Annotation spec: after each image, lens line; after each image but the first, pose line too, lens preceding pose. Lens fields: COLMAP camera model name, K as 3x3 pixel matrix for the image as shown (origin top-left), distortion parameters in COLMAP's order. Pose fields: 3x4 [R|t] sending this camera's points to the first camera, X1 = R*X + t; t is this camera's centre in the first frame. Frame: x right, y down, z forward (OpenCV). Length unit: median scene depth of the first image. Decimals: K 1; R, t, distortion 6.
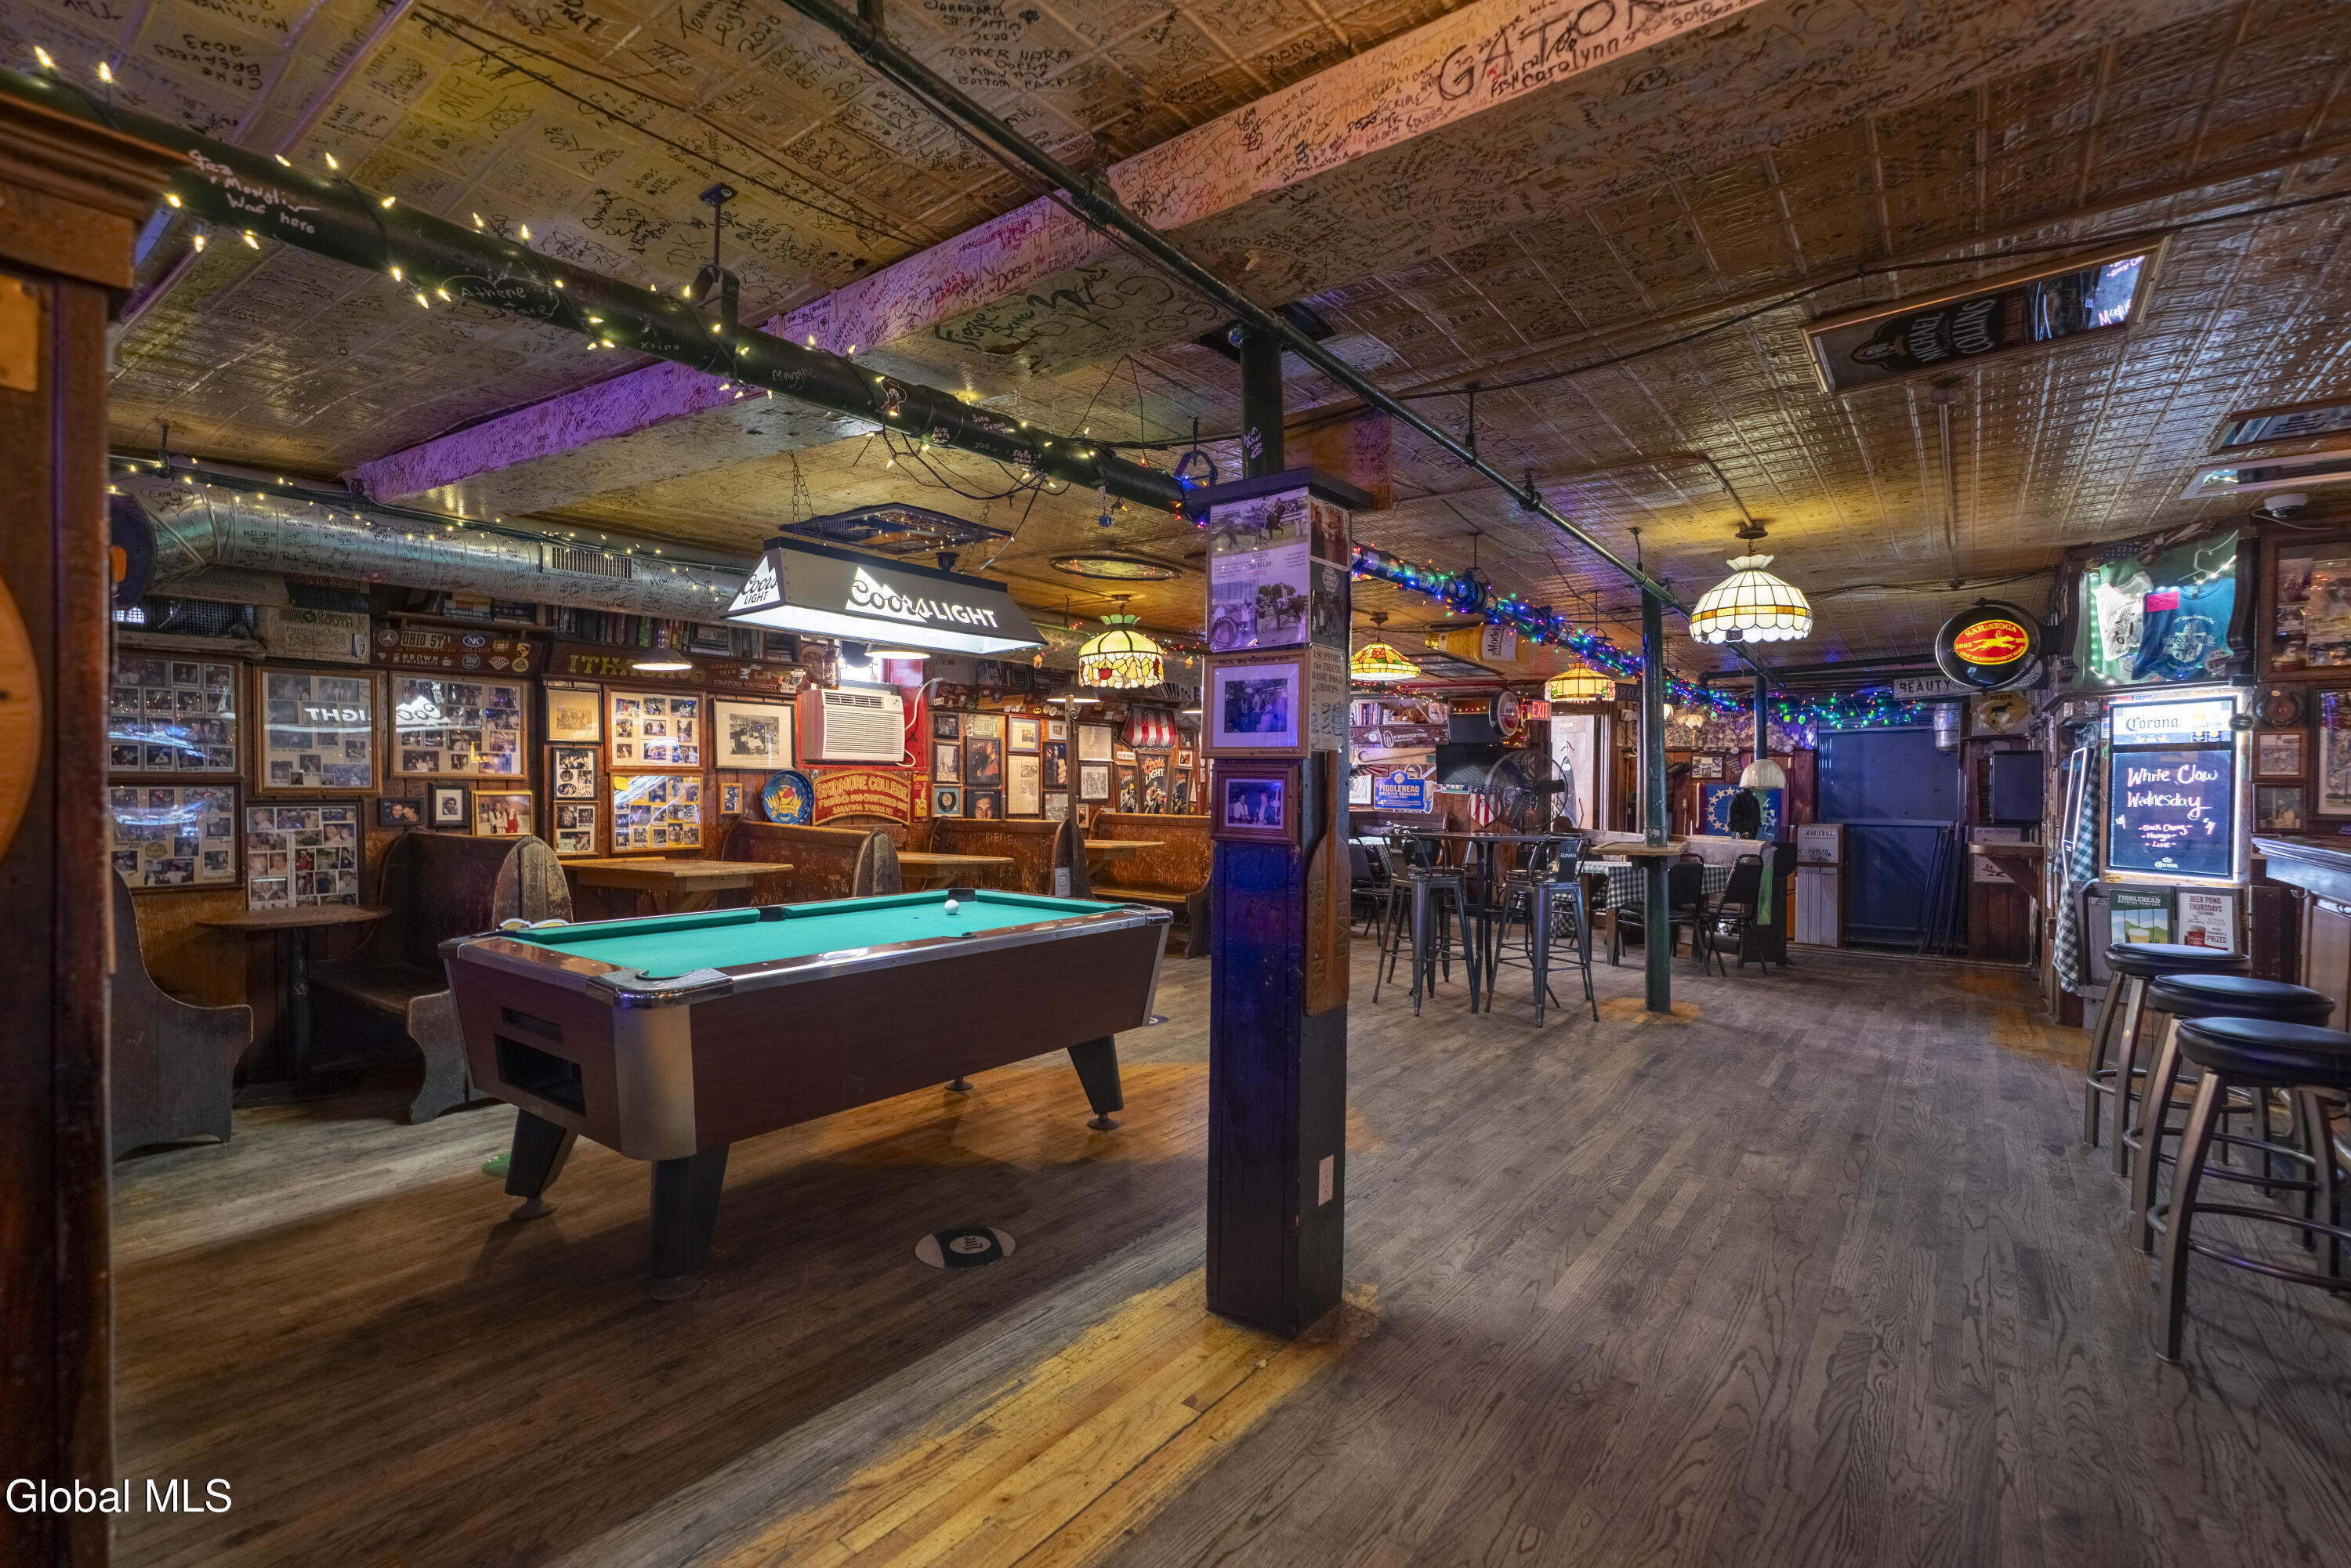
lens RADIAL K [[1070.3, 0, 1169.8], [0, 1070.3, 792.6], [0, 0, 1]] dist [-0.002486, -0.000231]
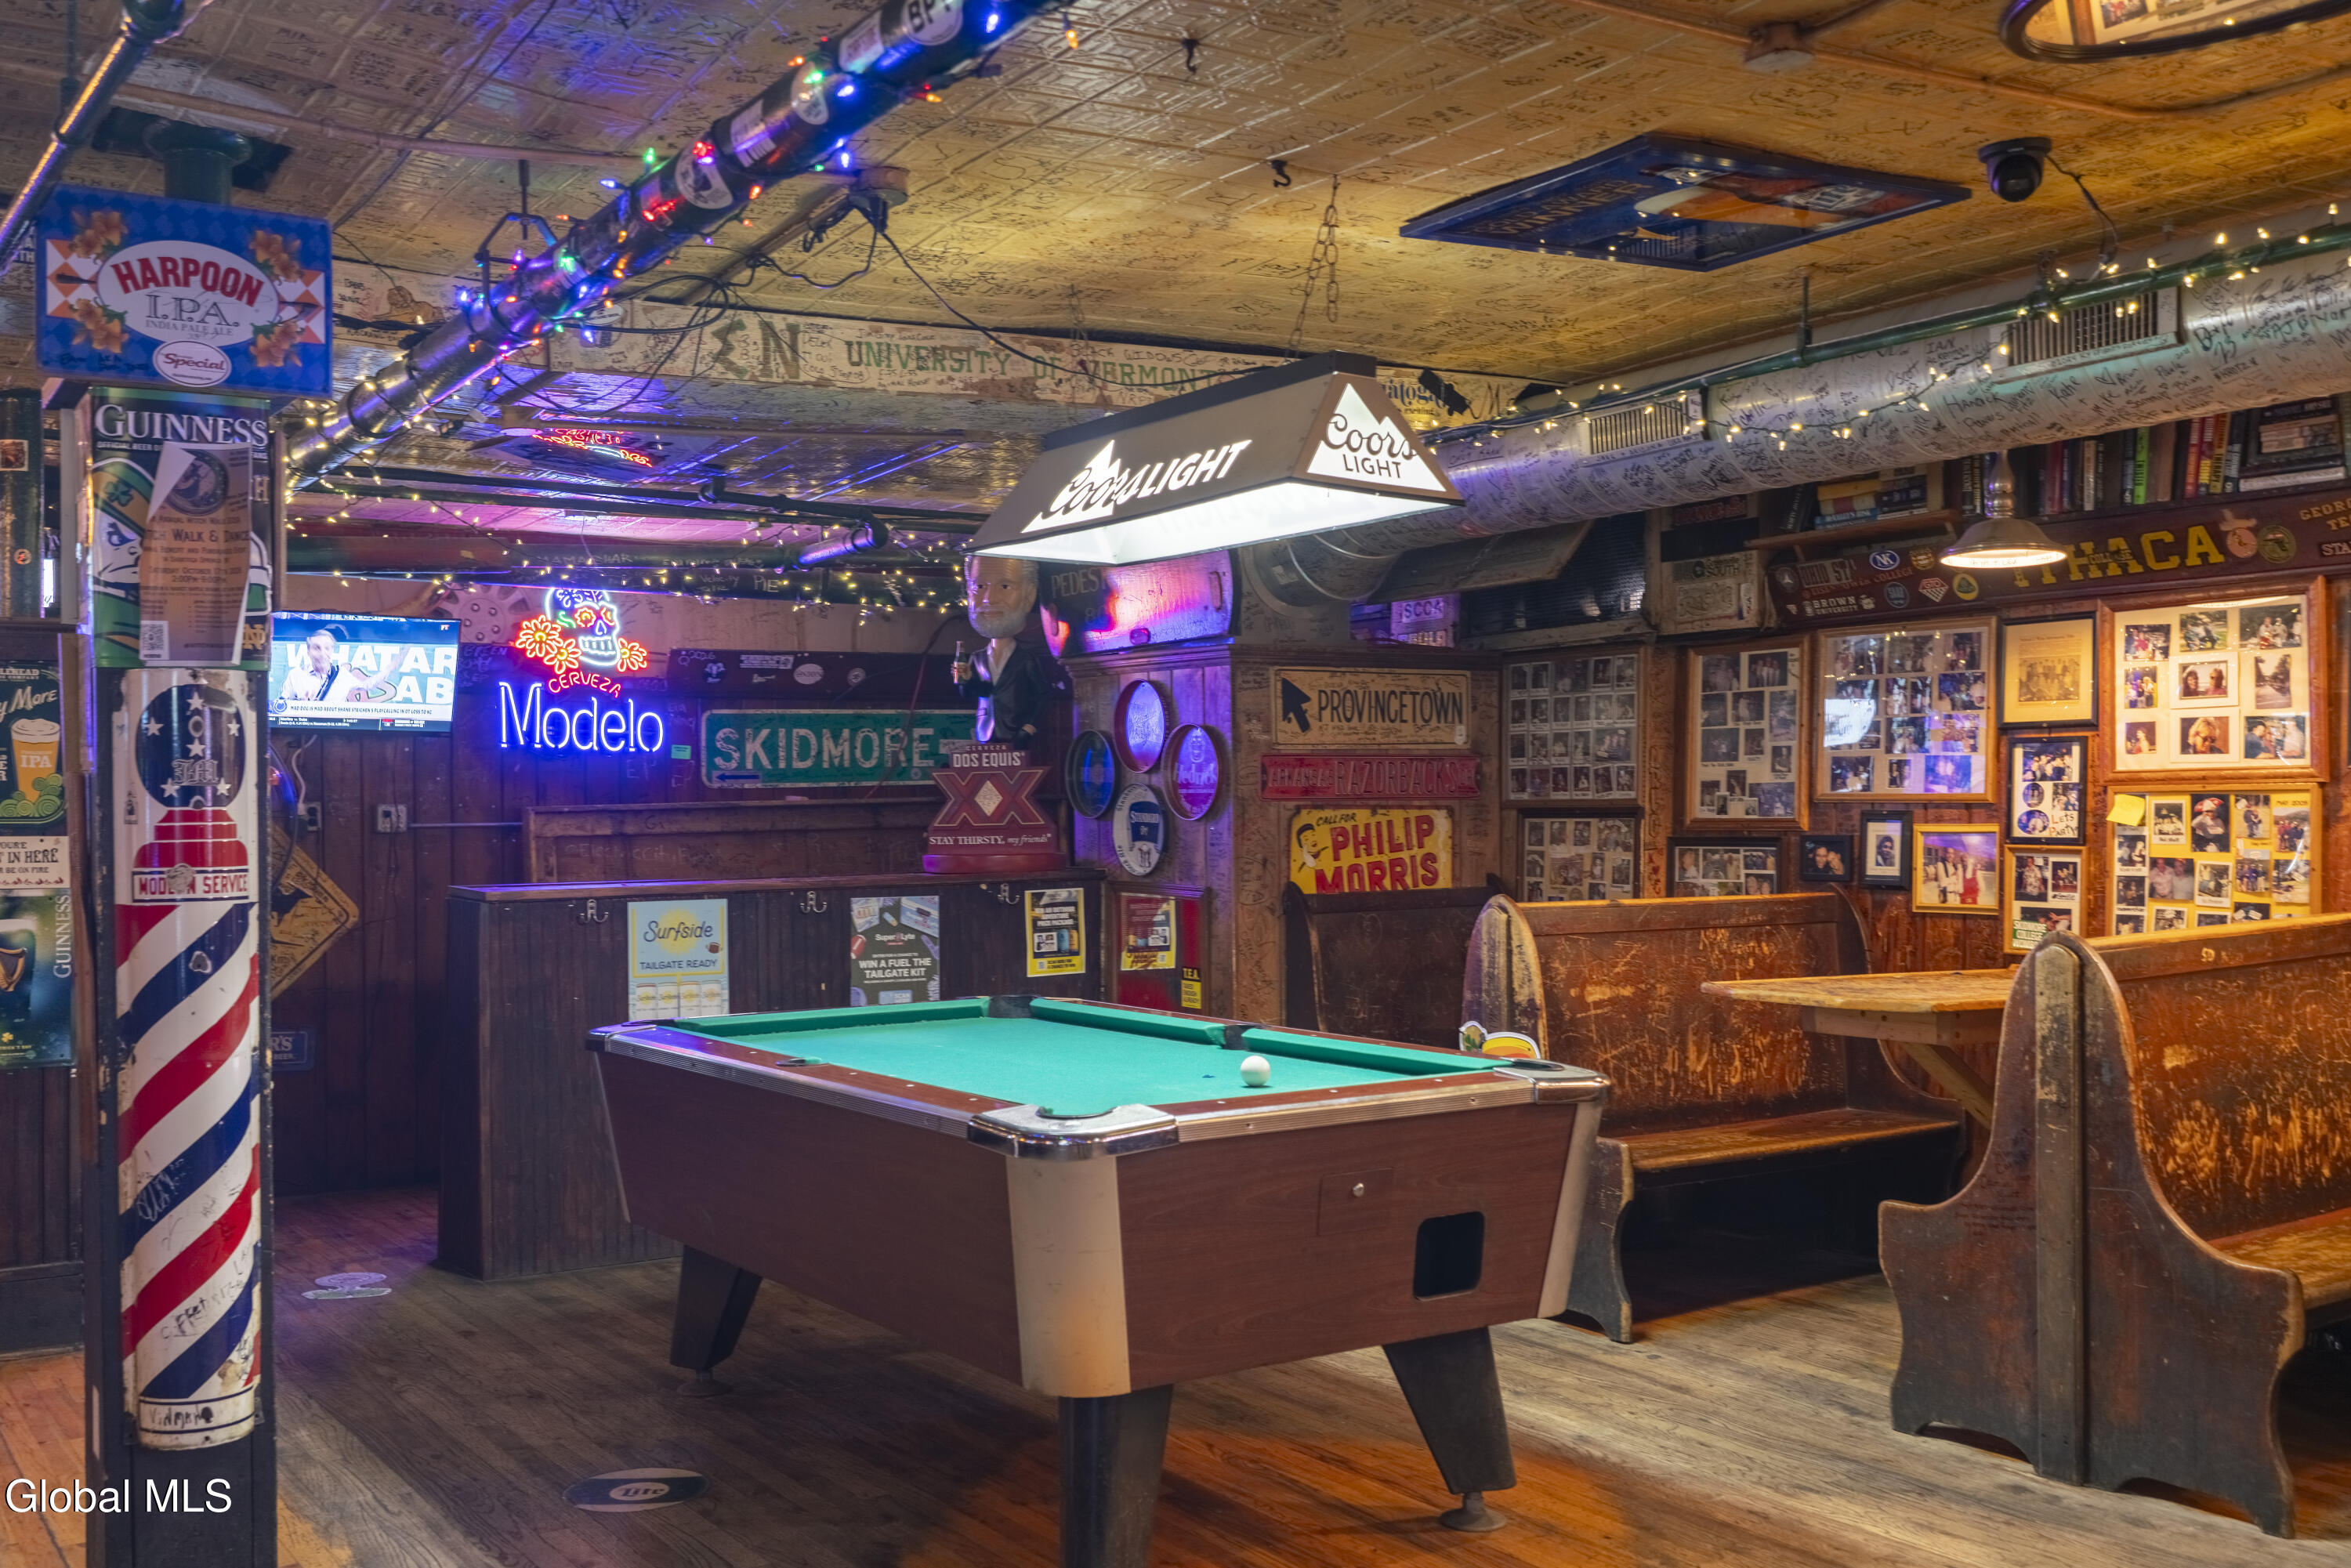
lens RADIAL K [[2357.8, 0, 1174.4], [0, 2357.8, 790.1], [0, 0, 1]] dist [0.016256, 0.000000]
pose [[-0.362645, -0.007713, -0.931895, 0.634331], [0.001712, 0.999959, -0.008943, -0.009032], [0.931926, -0.004838, -0.362617, 1.070390]]
